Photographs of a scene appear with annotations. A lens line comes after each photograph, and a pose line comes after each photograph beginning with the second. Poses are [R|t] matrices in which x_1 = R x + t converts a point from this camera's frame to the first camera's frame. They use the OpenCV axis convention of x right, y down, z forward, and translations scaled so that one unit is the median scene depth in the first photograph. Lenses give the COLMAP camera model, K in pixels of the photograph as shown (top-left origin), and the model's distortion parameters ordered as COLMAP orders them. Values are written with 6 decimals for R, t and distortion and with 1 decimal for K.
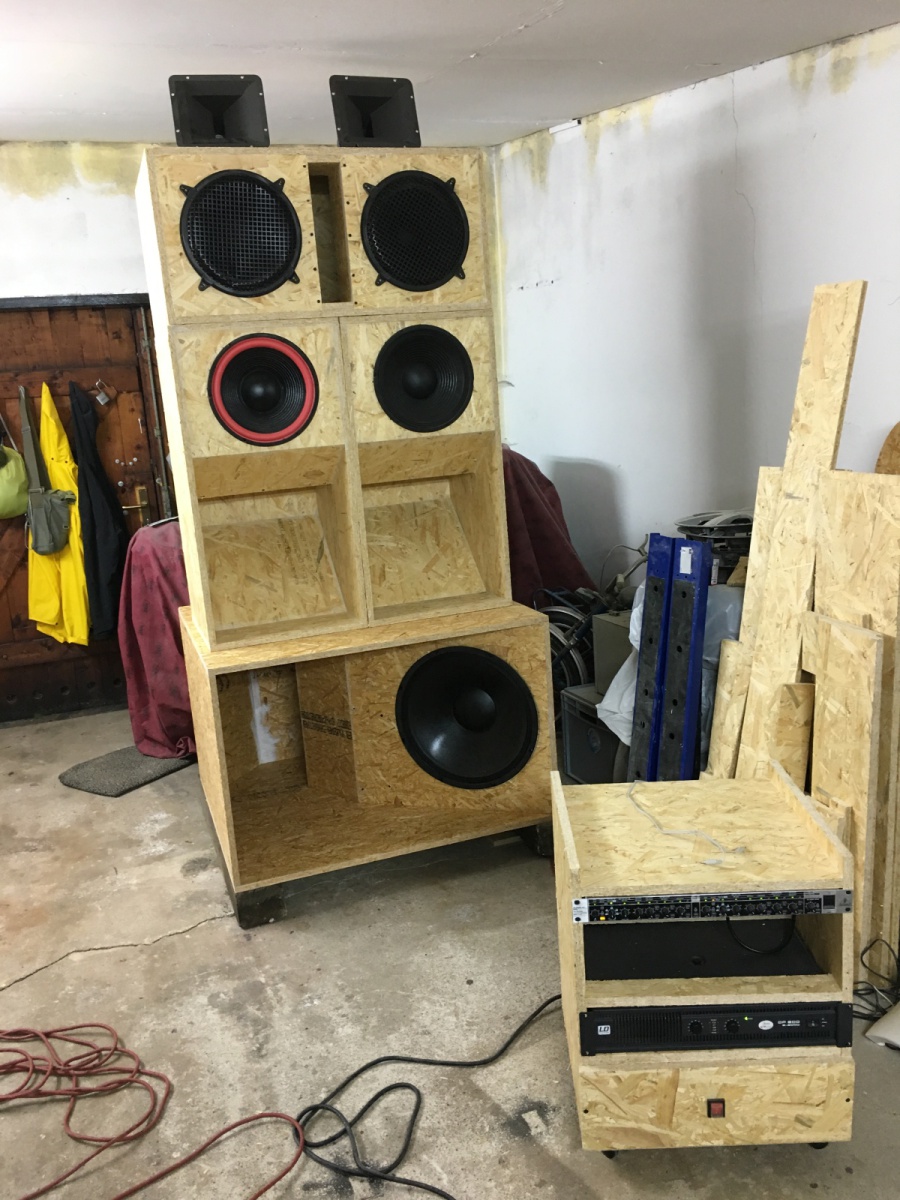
lens RADIAL K [[1026.8, 0, 458.4], [0, 1026.8, 593.4], [0, 0, 1]] dist [0.081471, -0.098847]
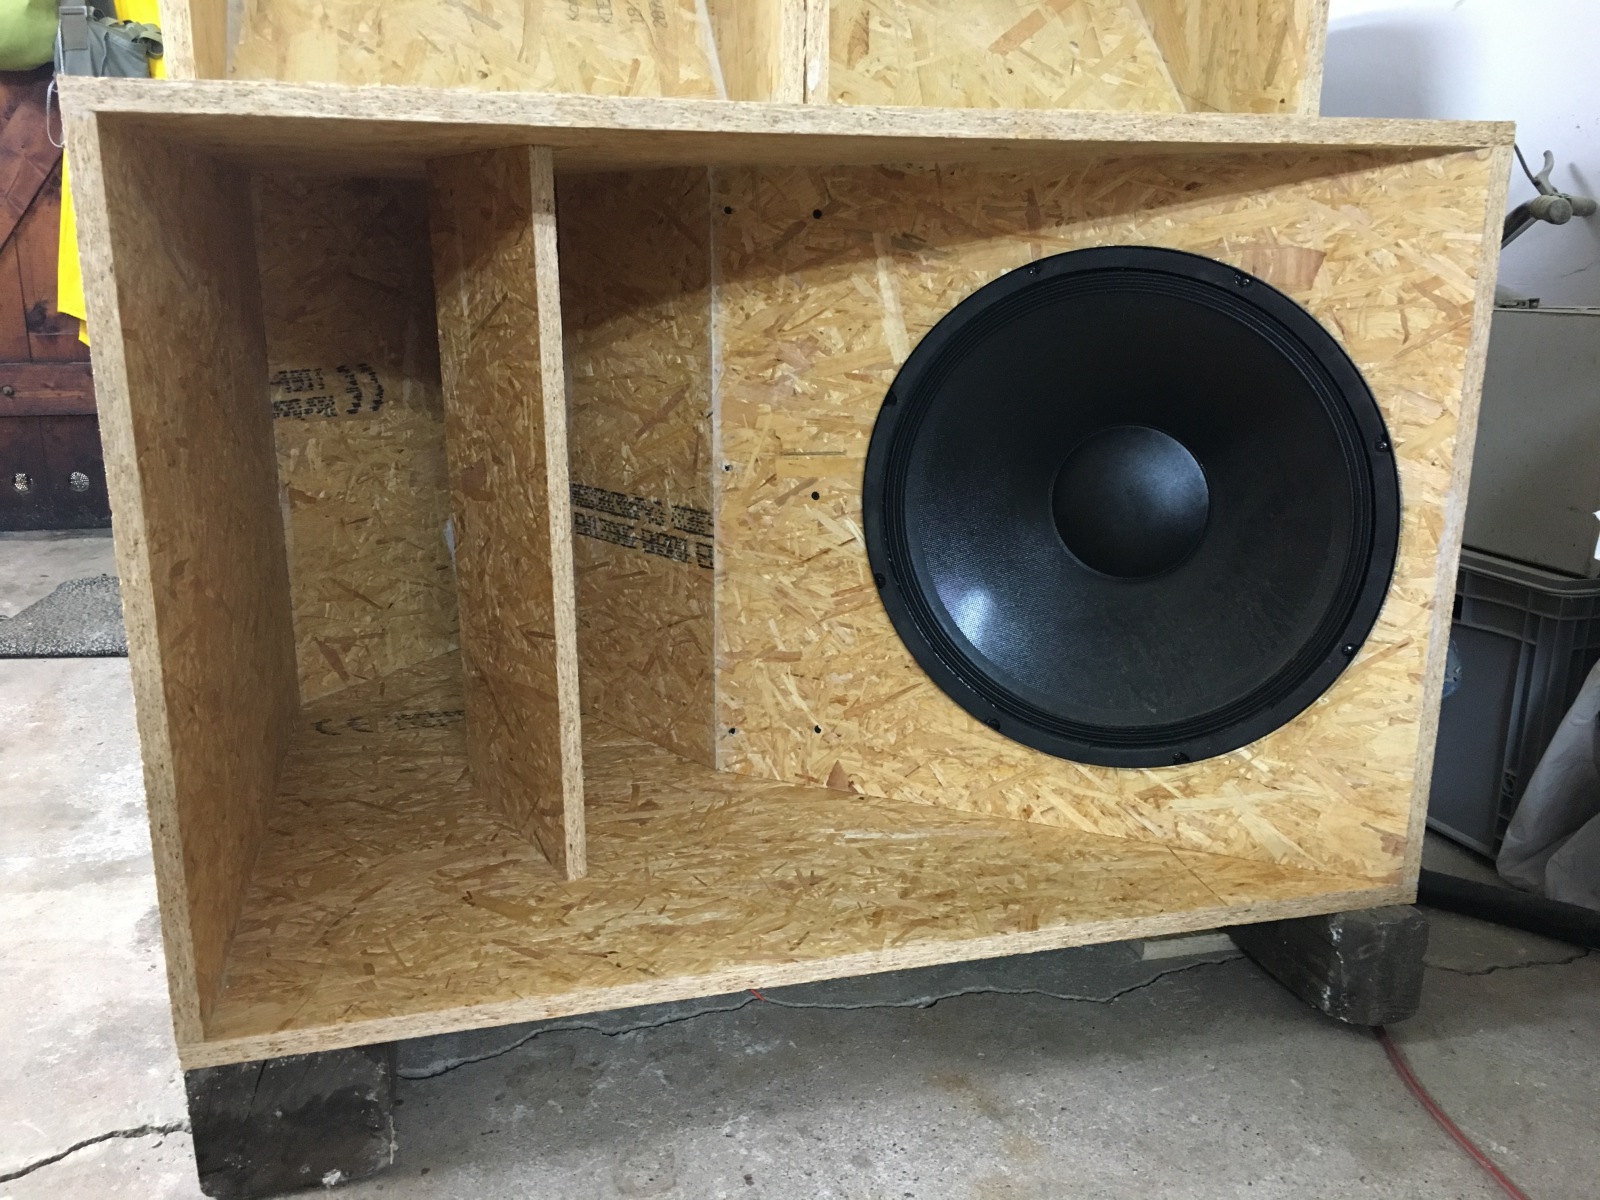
lens RADIAL K [[1369.1, 0, 813.5], [0, 1369.1, 596.5], [0, 0, 1]] dist [0.081471, -0.098847]
pose [[0.993722, 0.097411, -0.055017, -0.051024], [-0.094173, 0.993825, 0.058675, 0.127026], [0.060393, -0.053125, 0.996760, 0.607371]]
